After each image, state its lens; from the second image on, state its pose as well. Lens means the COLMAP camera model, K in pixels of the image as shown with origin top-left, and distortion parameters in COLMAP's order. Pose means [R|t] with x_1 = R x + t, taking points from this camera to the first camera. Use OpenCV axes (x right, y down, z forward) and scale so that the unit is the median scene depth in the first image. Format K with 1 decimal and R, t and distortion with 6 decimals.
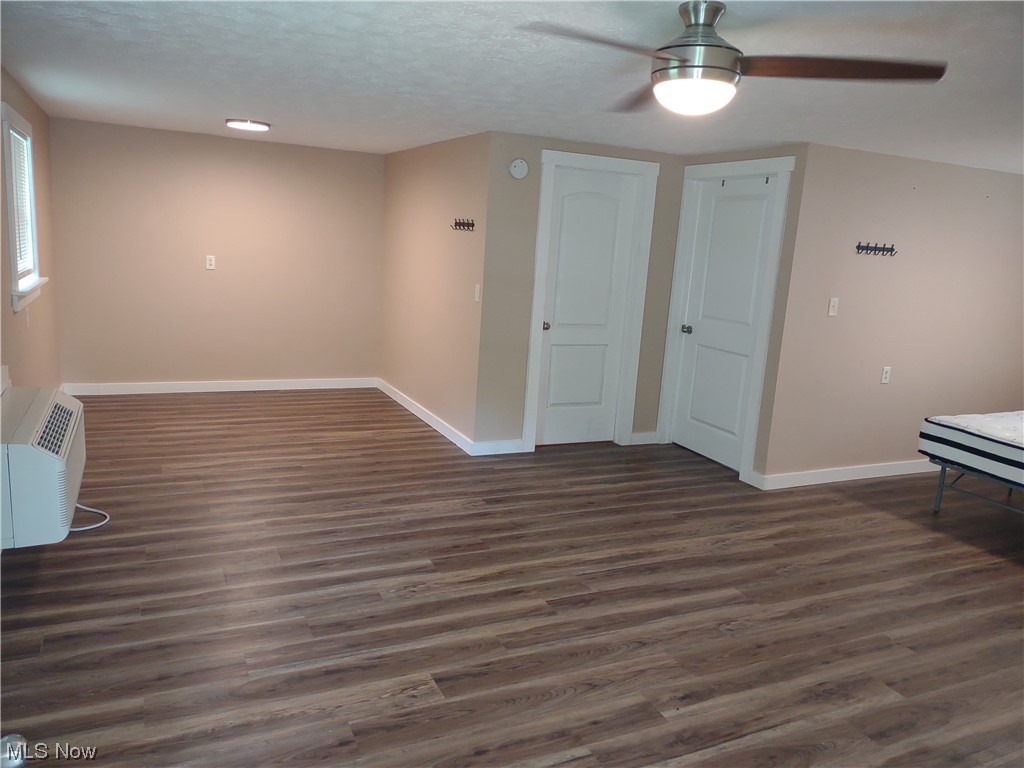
lens RADIAL K [[761.7, 0, 512.0], [0, 761.7, 384.0], [0, 0, 1]] dist [0.094843, -0.141300]
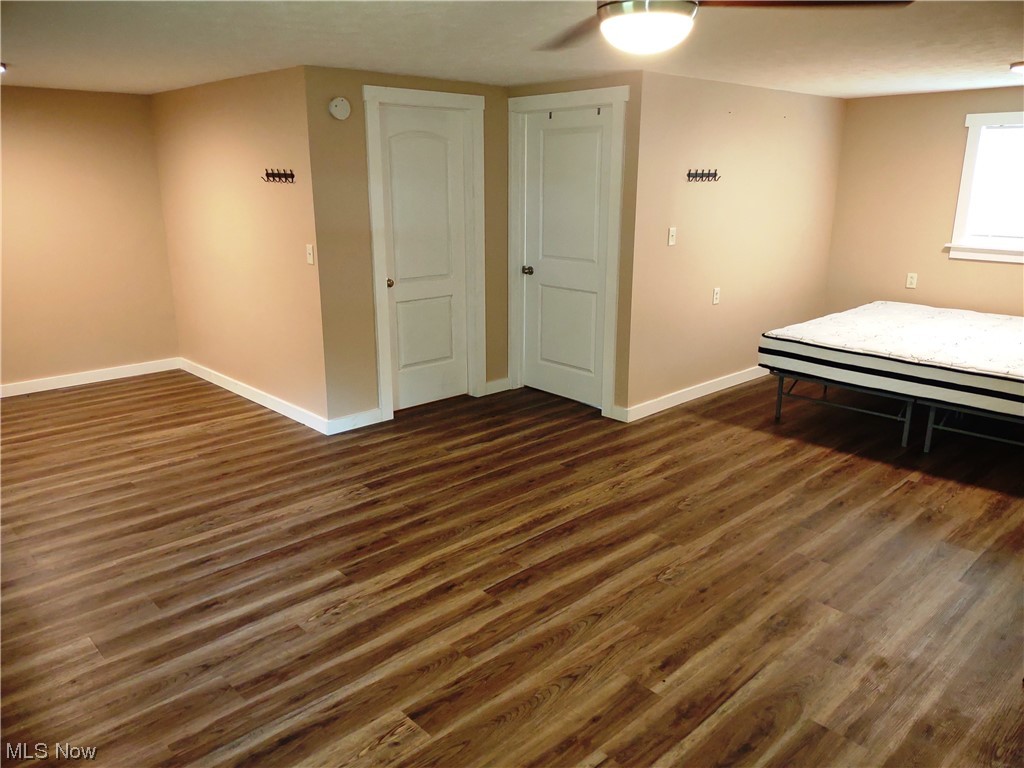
lens RADIAL K [[761.7, 0, 512.0], [0, 761.7, 384.0], [0, 0, 1]] dist [0.094843, -0.141300]
pose [[0.949748, -0.143322, 0.278277, -0.113084], [0.117950, 0.987350, 0.105958, -0.046112], [-0.289943, -0.067810, 0.954639, 0.090960]]
